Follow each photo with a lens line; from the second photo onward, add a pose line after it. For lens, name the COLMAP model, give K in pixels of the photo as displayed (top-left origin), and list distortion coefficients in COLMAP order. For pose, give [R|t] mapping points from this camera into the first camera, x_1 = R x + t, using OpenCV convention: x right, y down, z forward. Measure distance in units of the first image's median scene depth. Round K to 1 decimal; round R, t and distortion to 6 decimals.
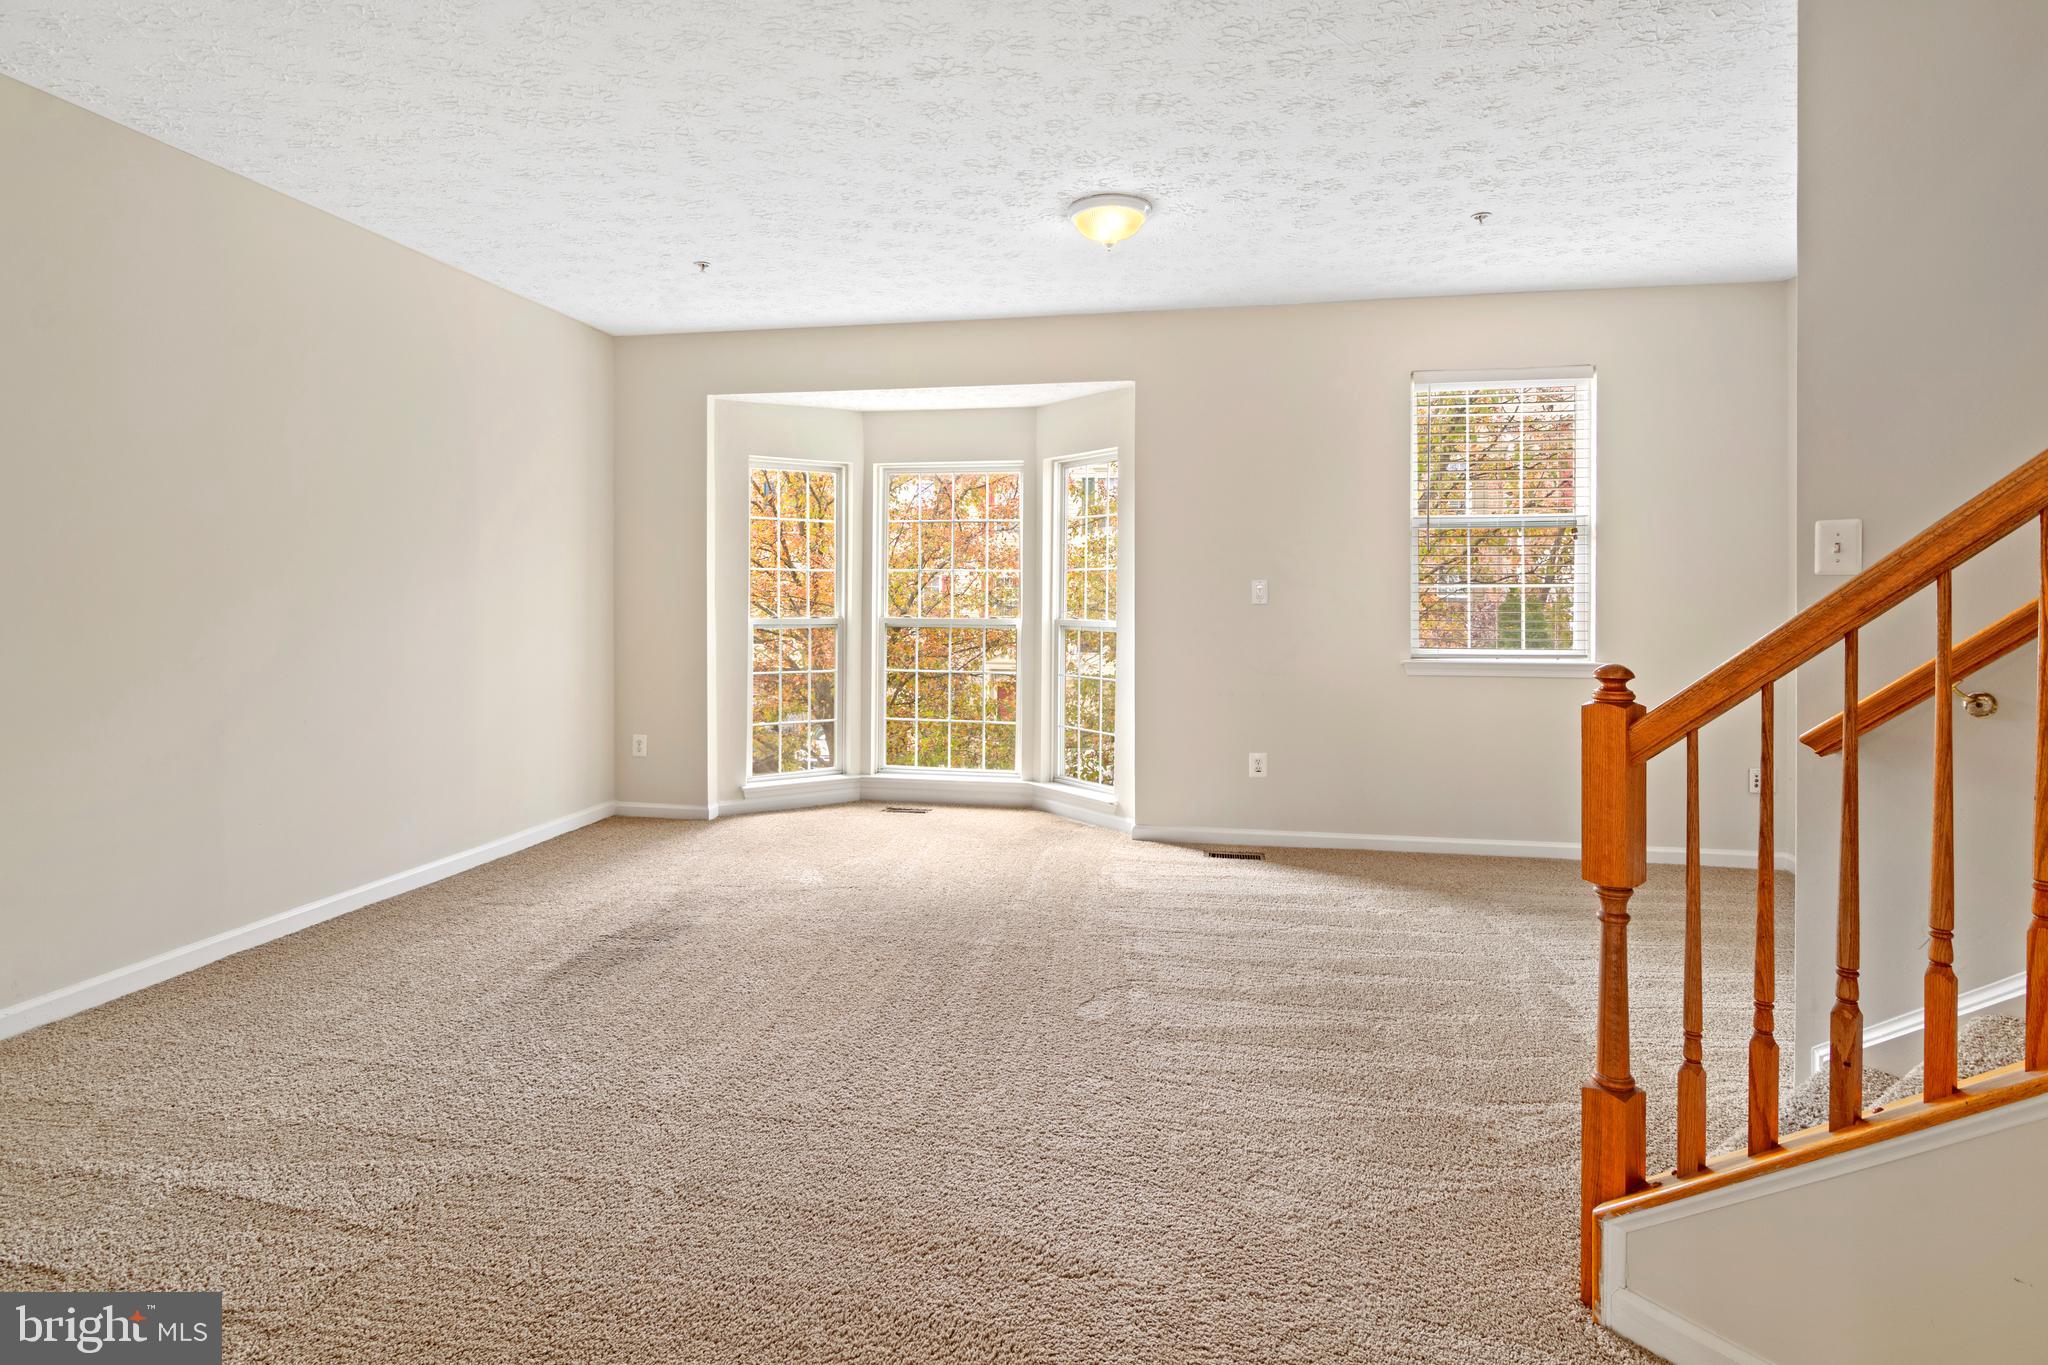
lens RADIAL K [[1026.6, 0, 1026.8], [0, 1026.6, 602.4], [0, 0, 1]] dist [0.000496, -0.009533]
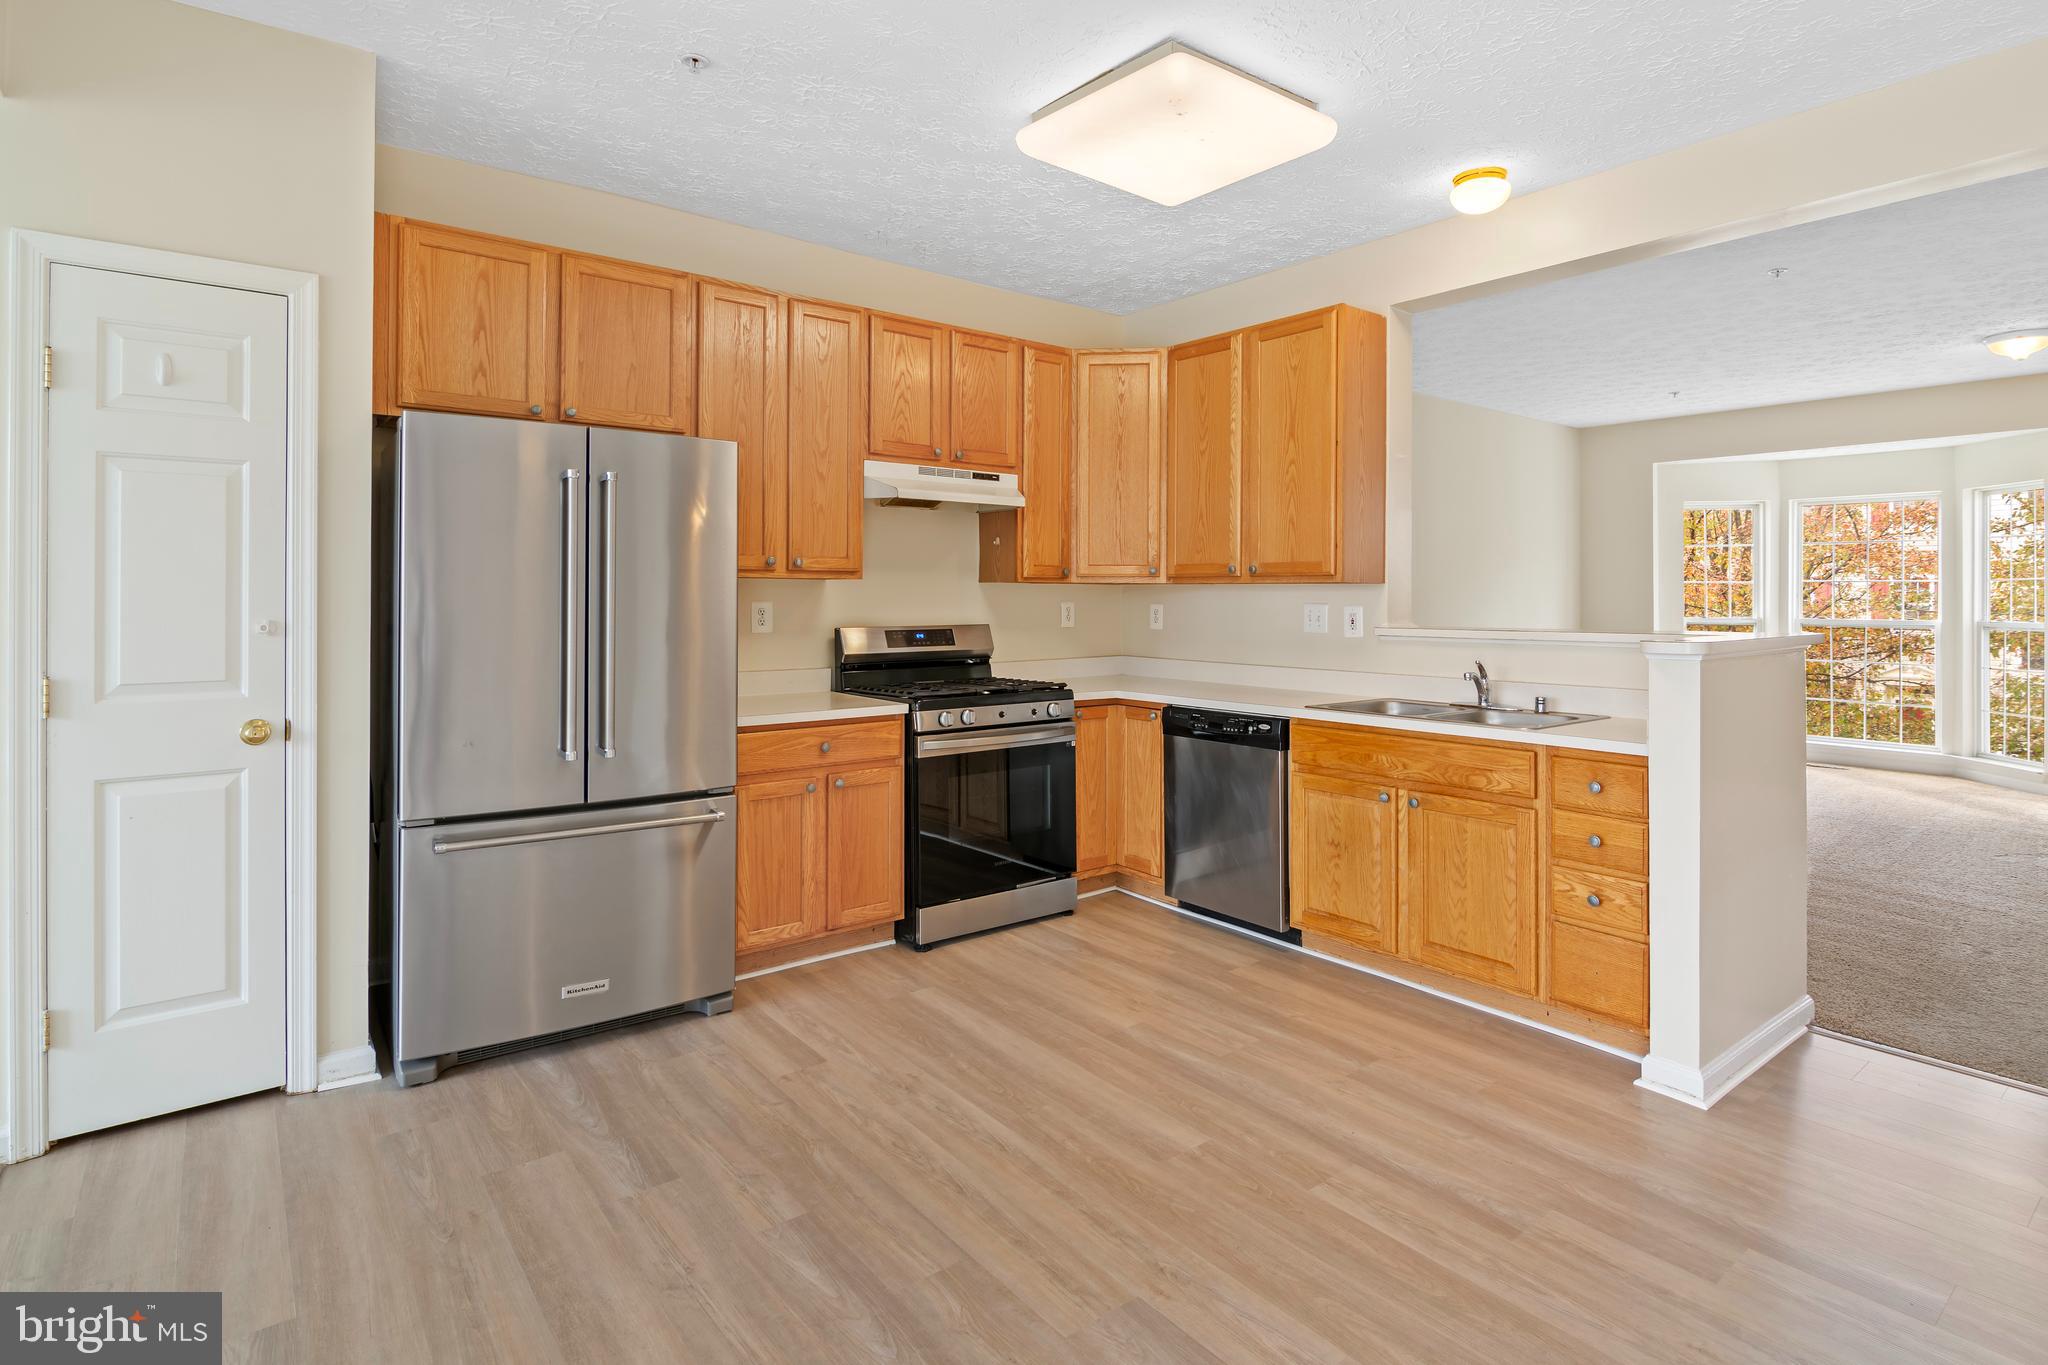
lens RADIAL K [[1032.5, 0, 1028.1], [0, 1032.5, 579.5], [0, 0, 1]] dist [-0.000314, -0.009172]
pose [[0.749189, -0.012346, -0.662241, -0.010565], [-0.004023, 0.999723, -0.023189, 0.000073], [0.662344, 0.020037, 0.748932, -0.678770]]
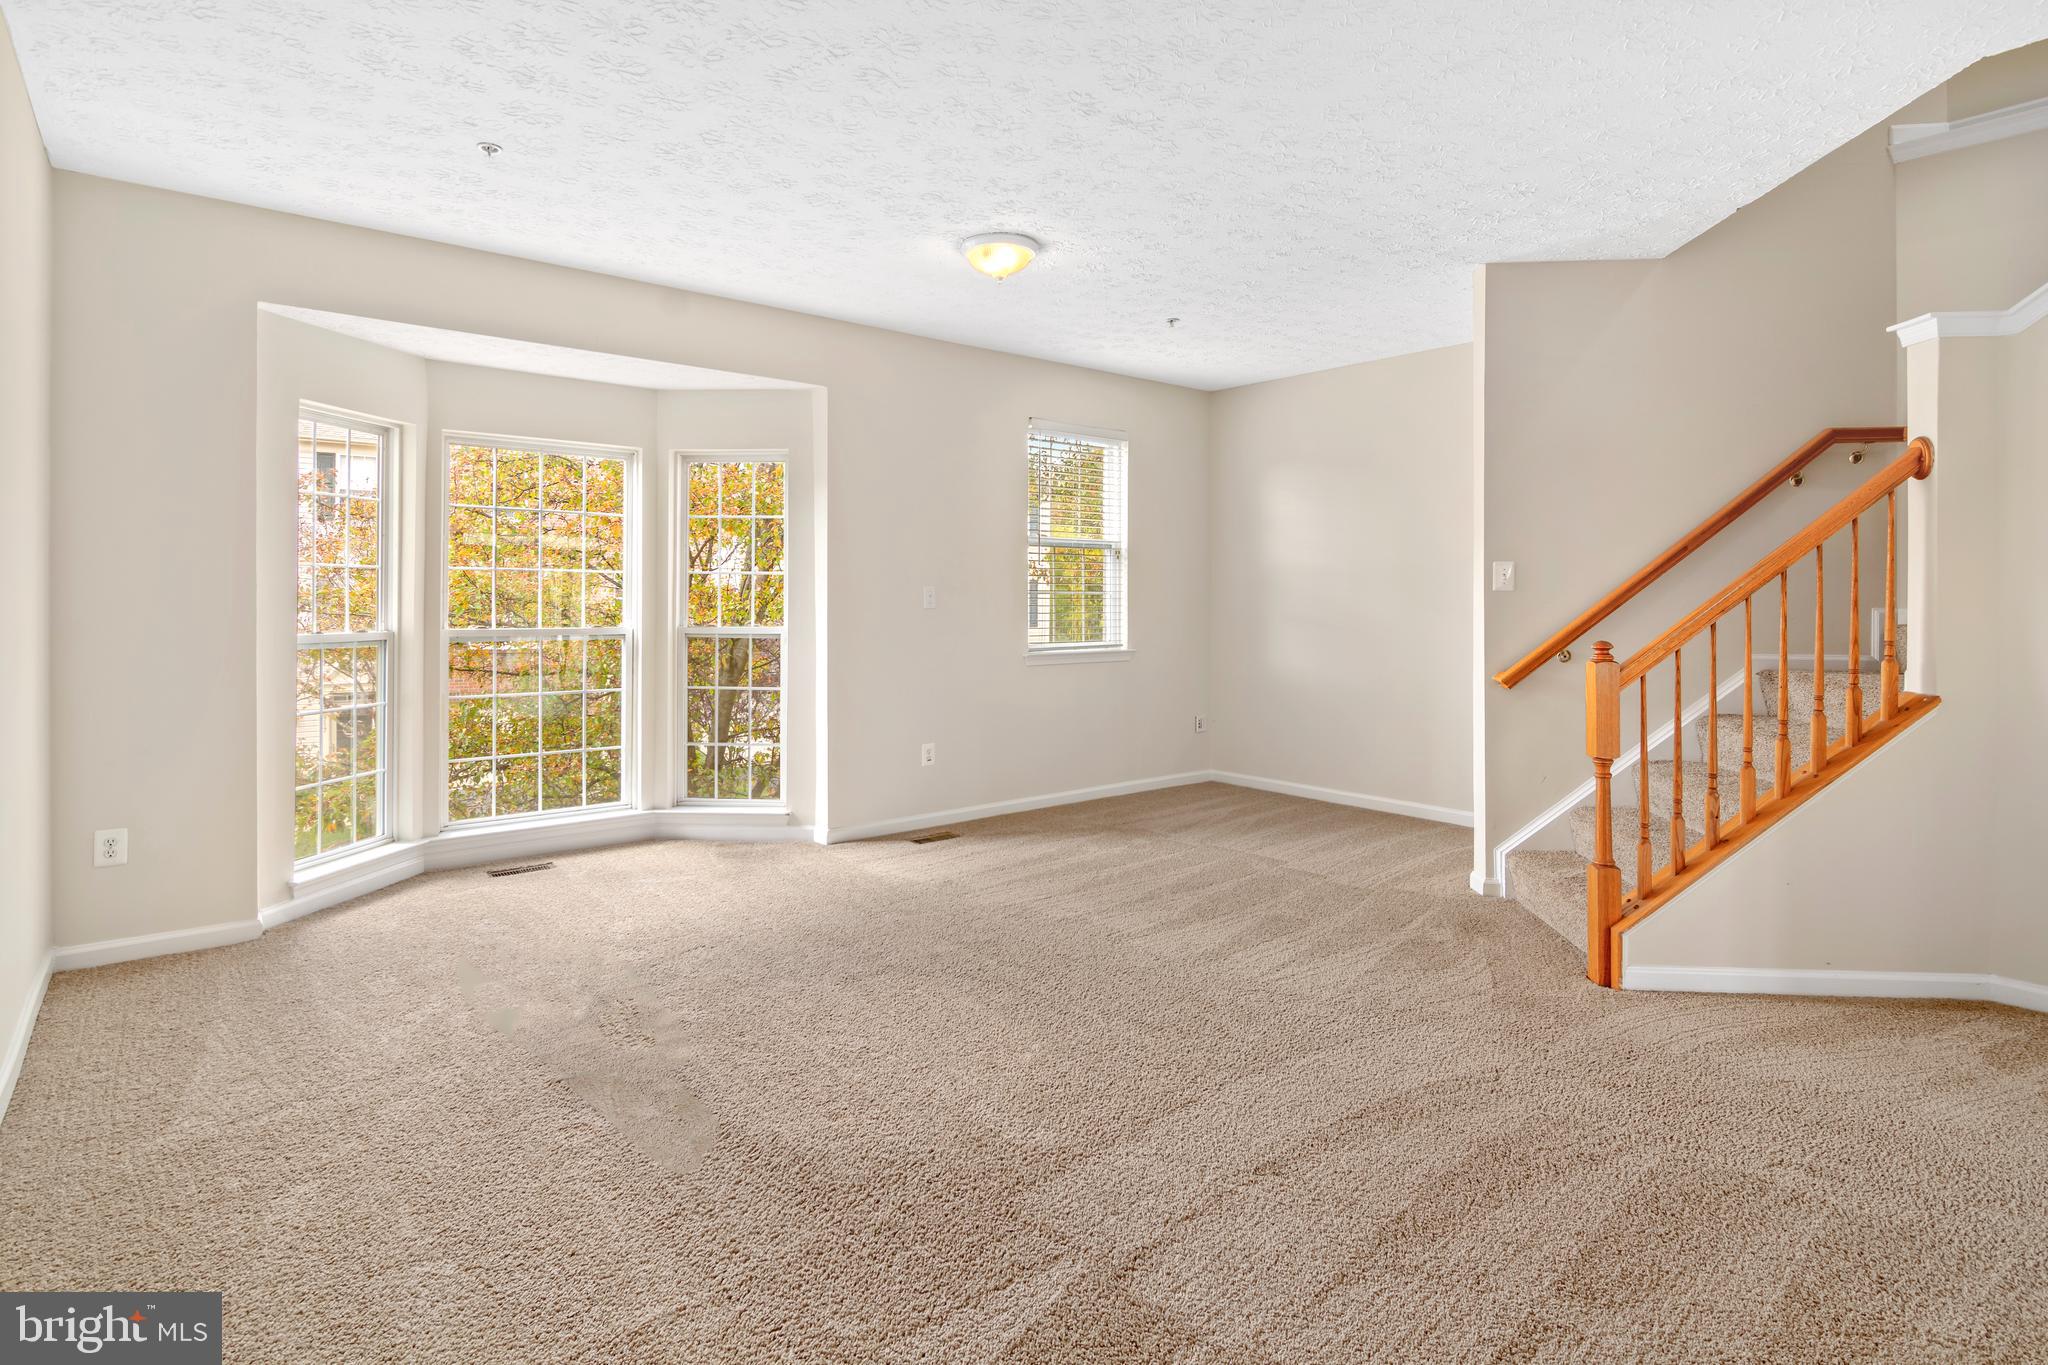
lens RADIAL K [[1019.7, 0, 1013.4], [0, 1019.7, 604.0], [0, 0, 1]] dist [0.001886, -0.010702]
pose [[0.641610, -0.003492, 0.767023, -0.506950], [0.003353, 0.999993, 0.001747, -0.004965], [-0.767024, 0.001451, 0.641617, 0.205234]]
